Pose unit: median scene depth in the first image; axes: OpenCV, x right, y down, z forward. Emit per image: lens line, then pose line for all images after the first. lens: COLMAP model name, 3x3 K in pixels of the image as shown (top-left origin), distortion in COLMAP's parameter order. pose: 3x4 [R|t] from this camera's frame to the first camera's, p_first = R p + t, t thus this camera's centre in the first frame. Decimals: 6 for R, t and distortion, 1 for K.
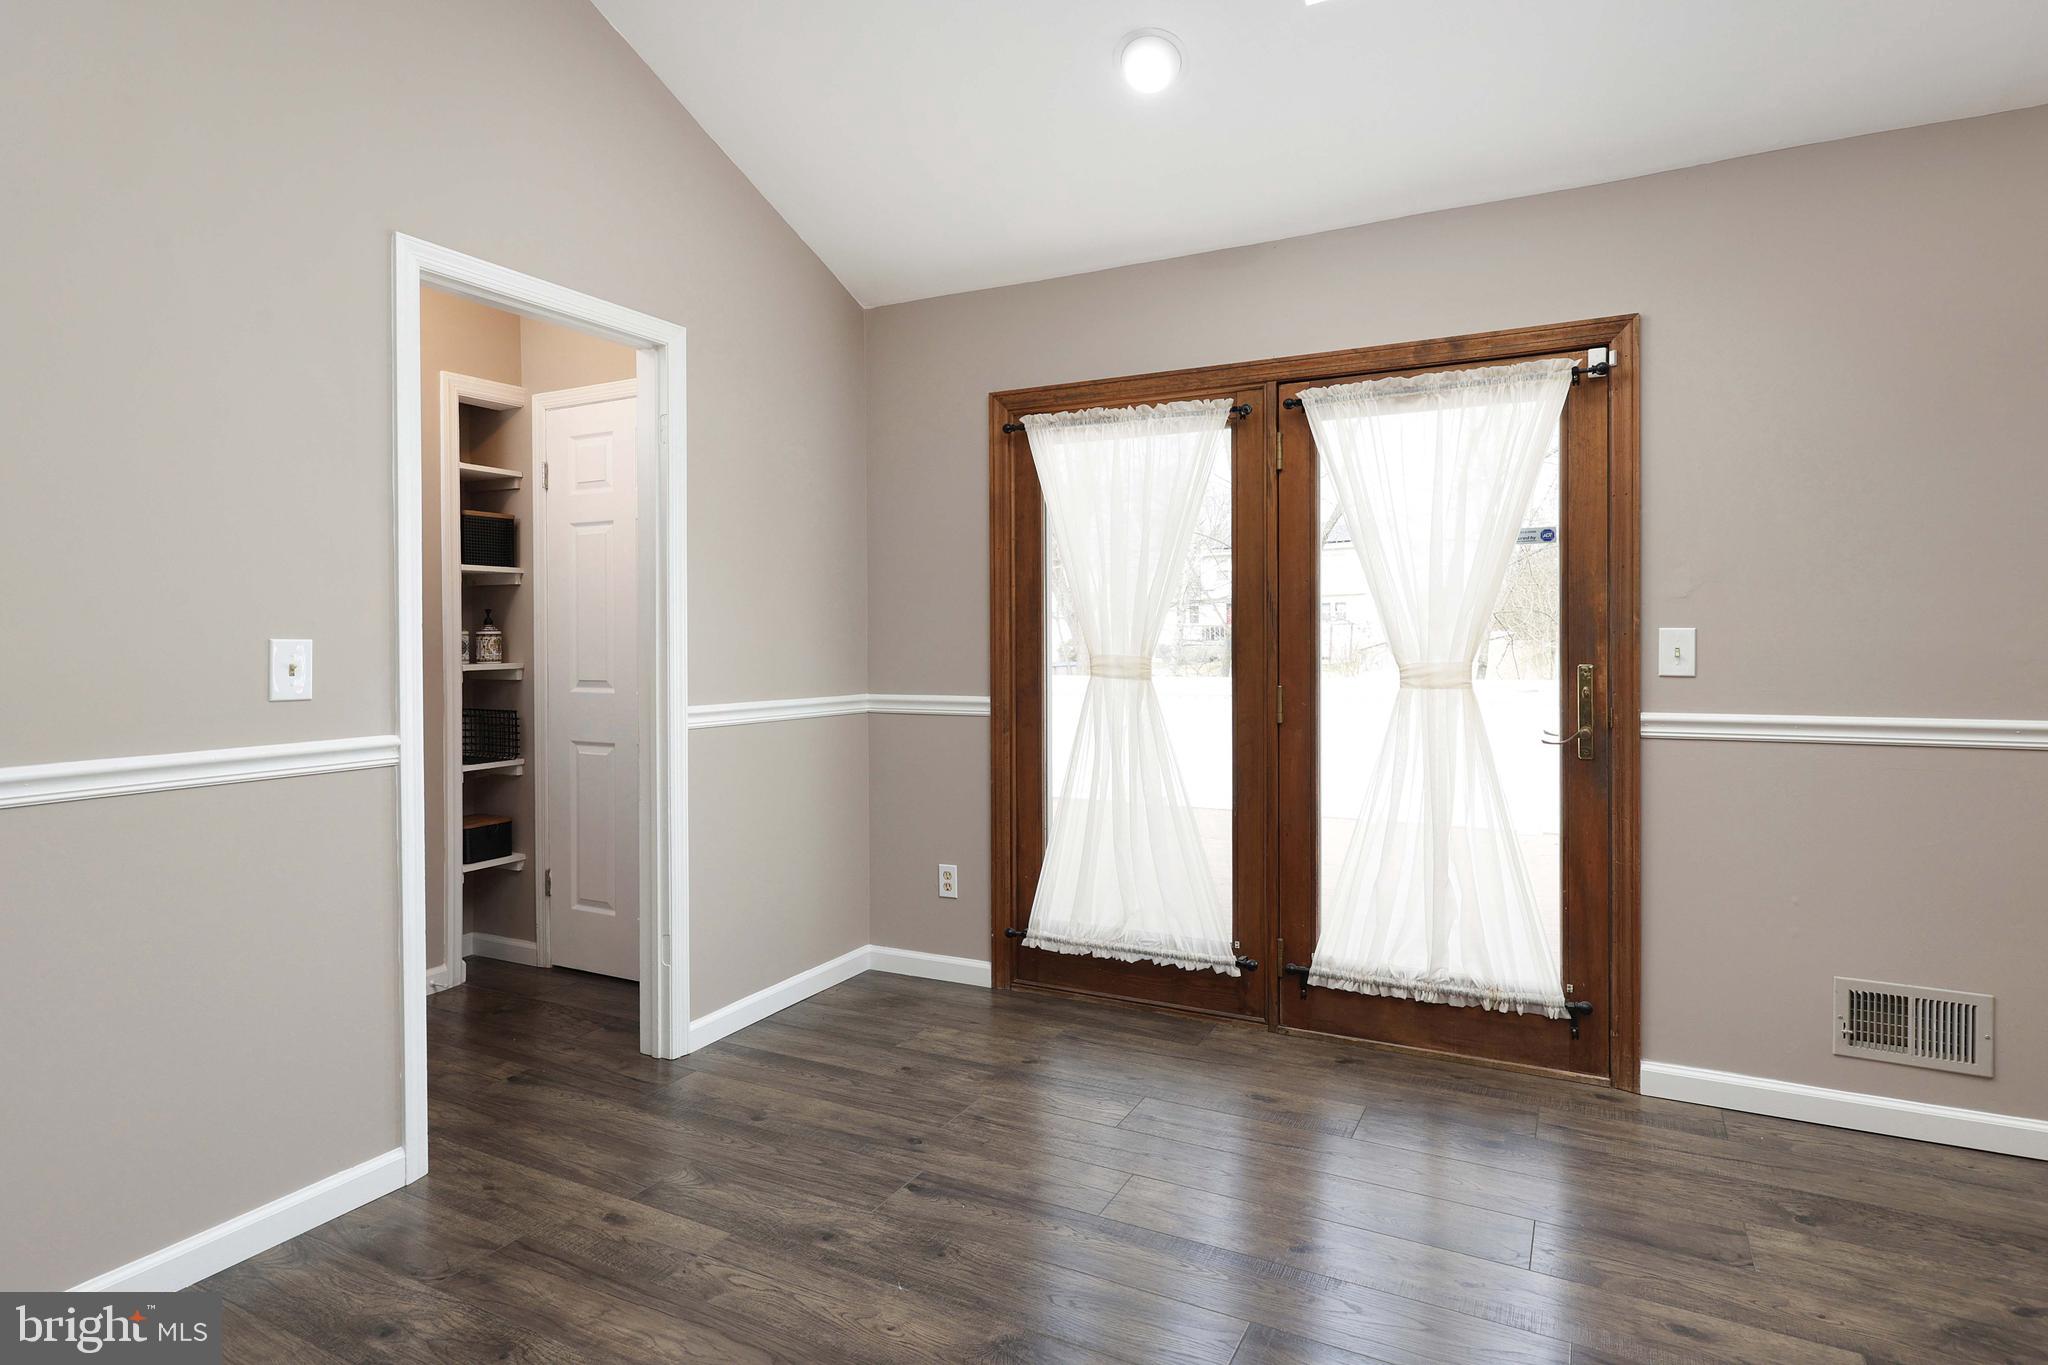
lens RADIAL K [[1008.8, 0, 1009.2], [0, 1008.8, 644.6], [0, 0, 1]] dist [-0.000172, 0.001120]
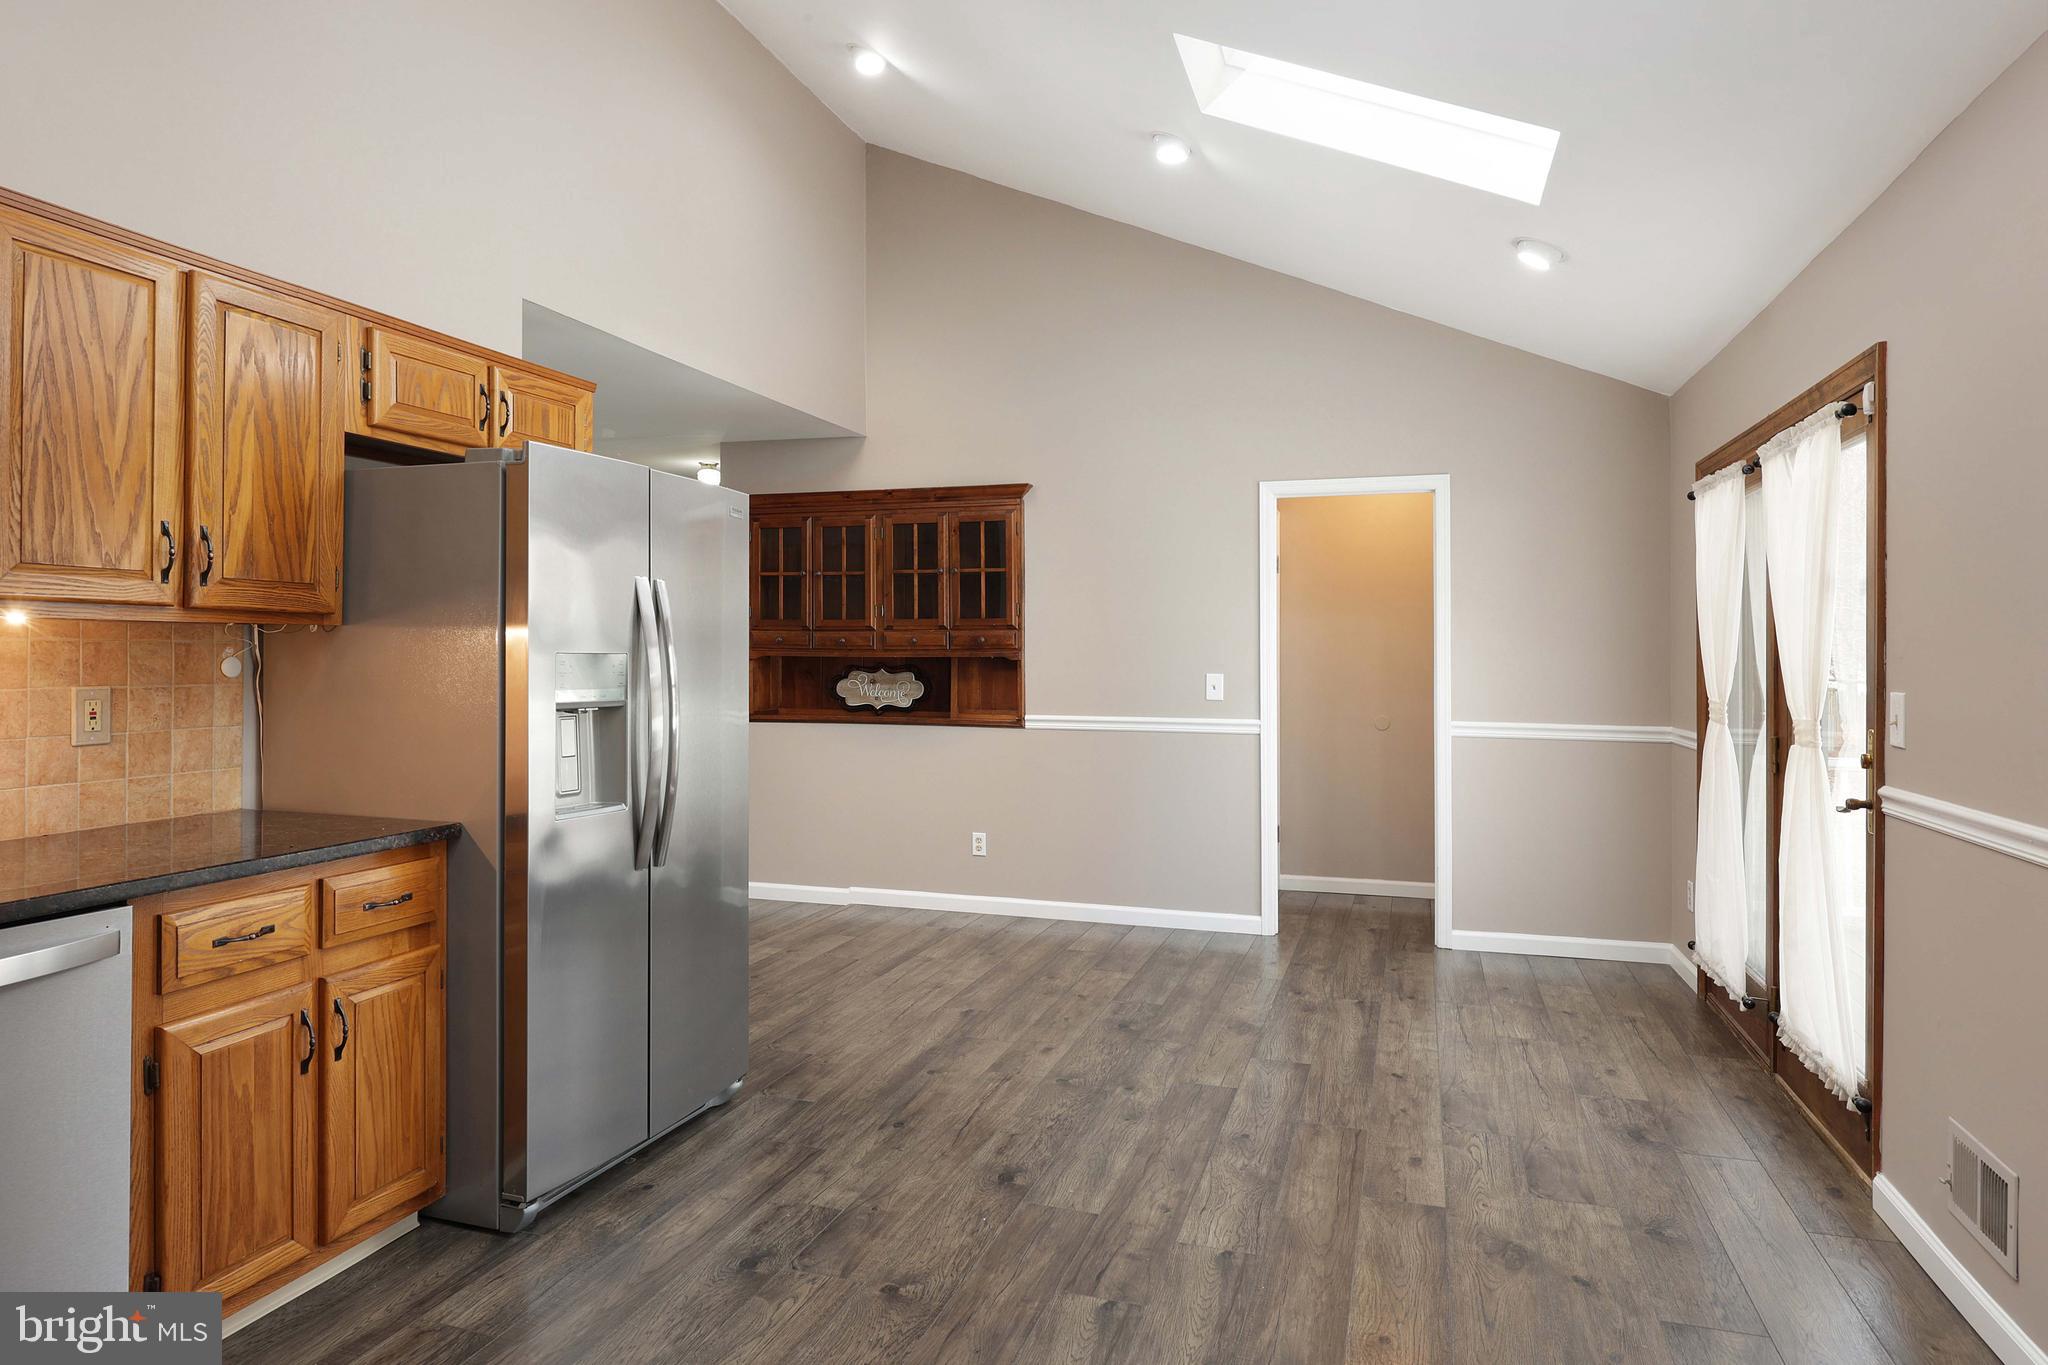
lens RADIAL K [[1196.6, 0, 1012.2], [0, 1196.6, 656.0], [0, 0, 1]] dist [-0.002082, -0.001154]
pose [[0.130360, 0.004953, -0.991454, 1.447110], [-0.015013, 0.999883, 0.003021, -0.035887], [0.991353, 0.014491, 0.130419, 0.081386]]
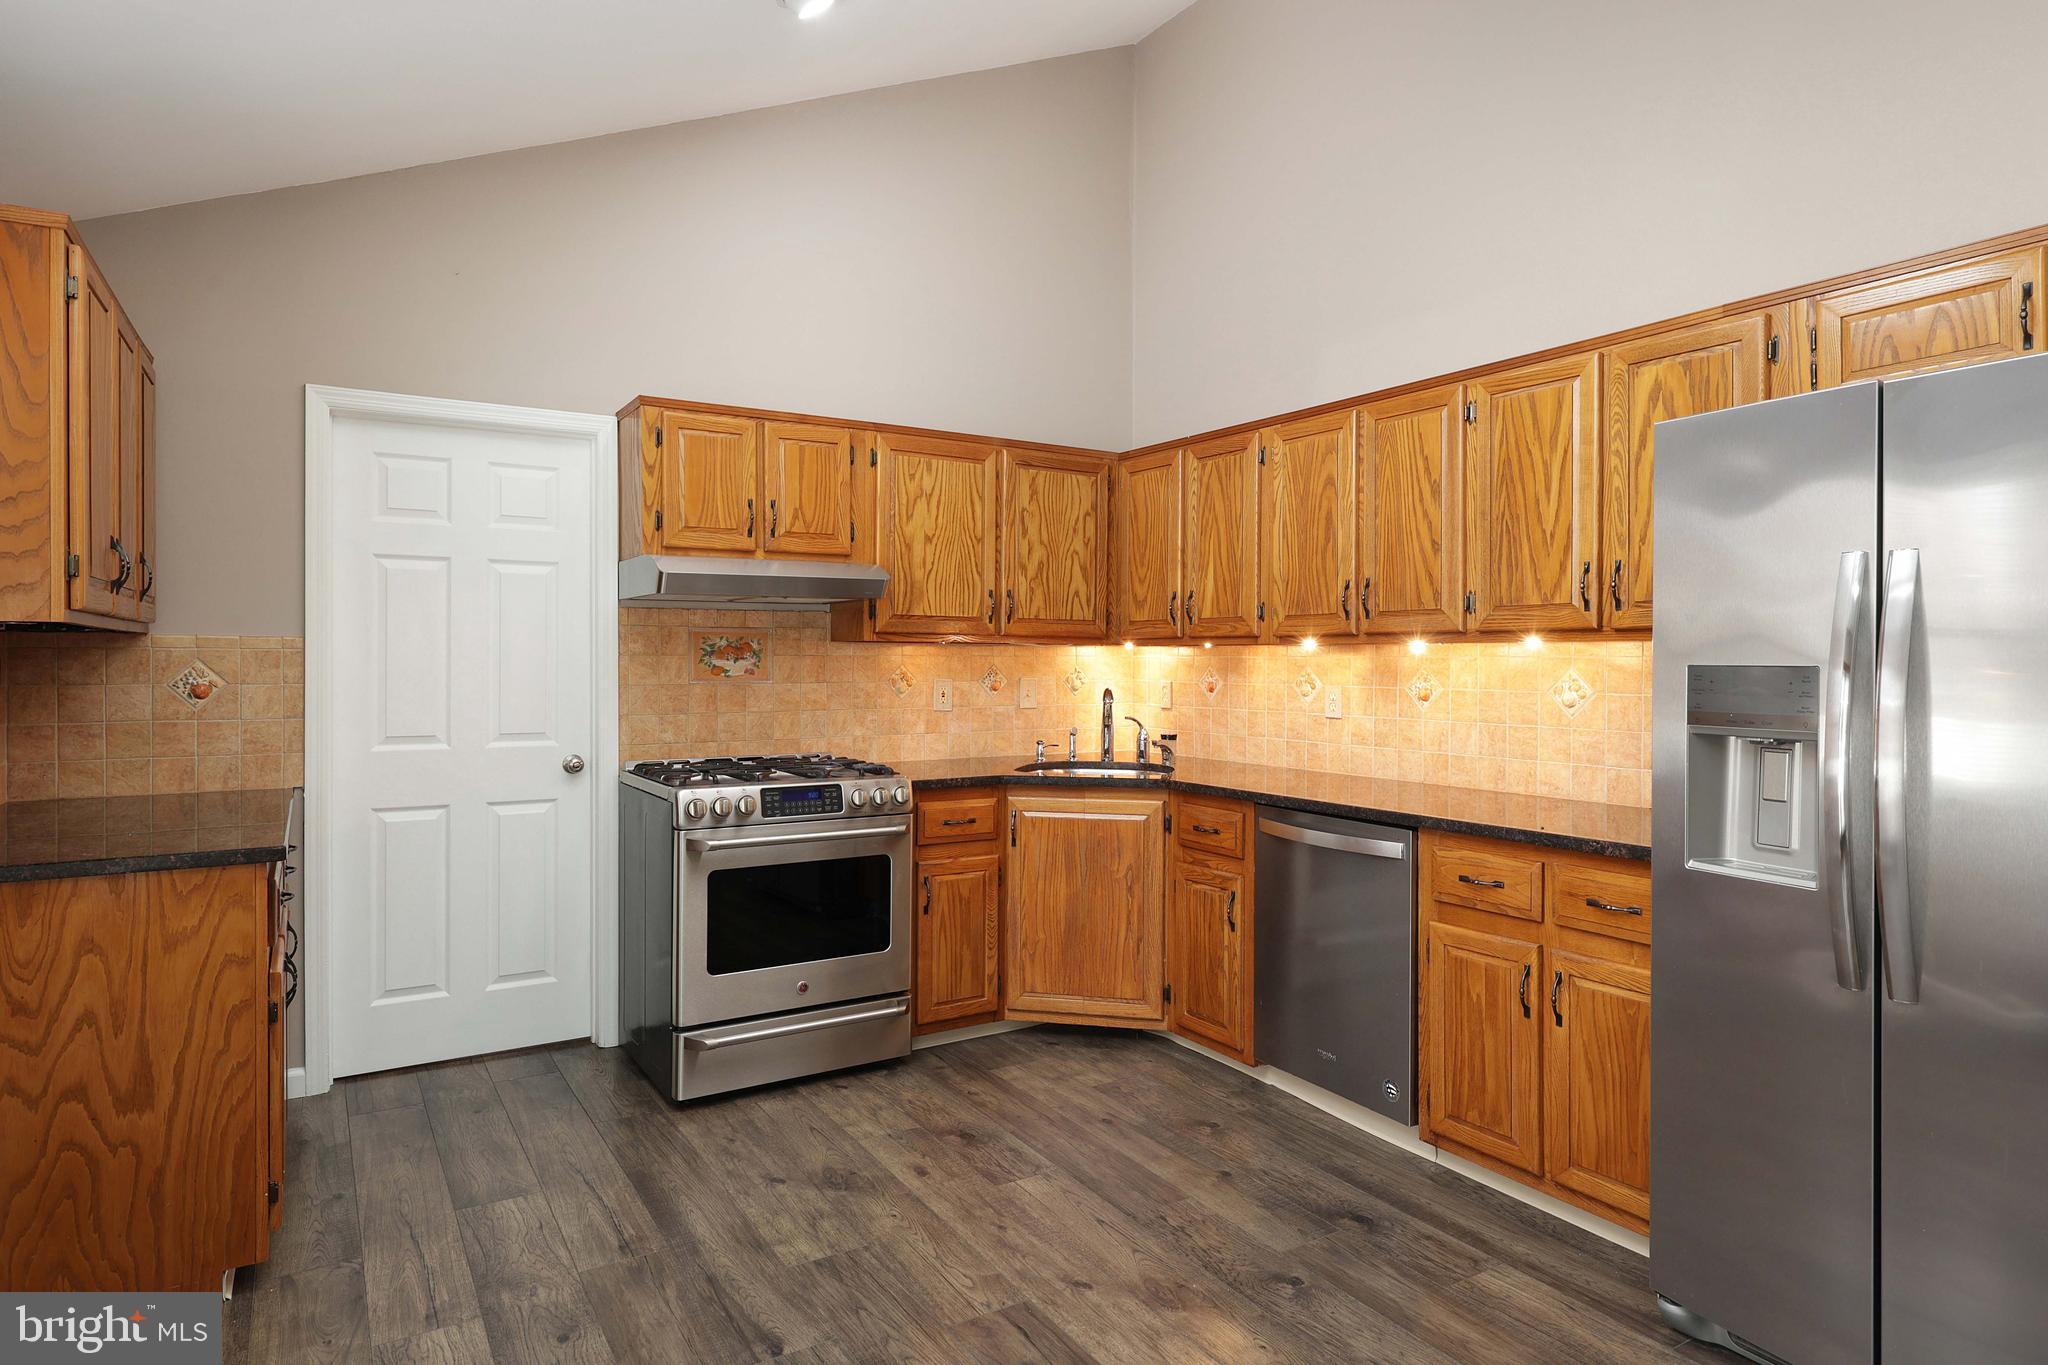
lens RADIAL K [[1152.5, 0, 1020.6], [0, 1152.5, 669.8], [0, 0, 1]] dist [-0.002659, 0.002183]
pose [[-0.845403, 0.000267, 0.534129, 0.432449], [0.006227, 0.999937, 0.009357, -0.035954], [-0.534093, 0.011237, -0.845351, 0.720279]]
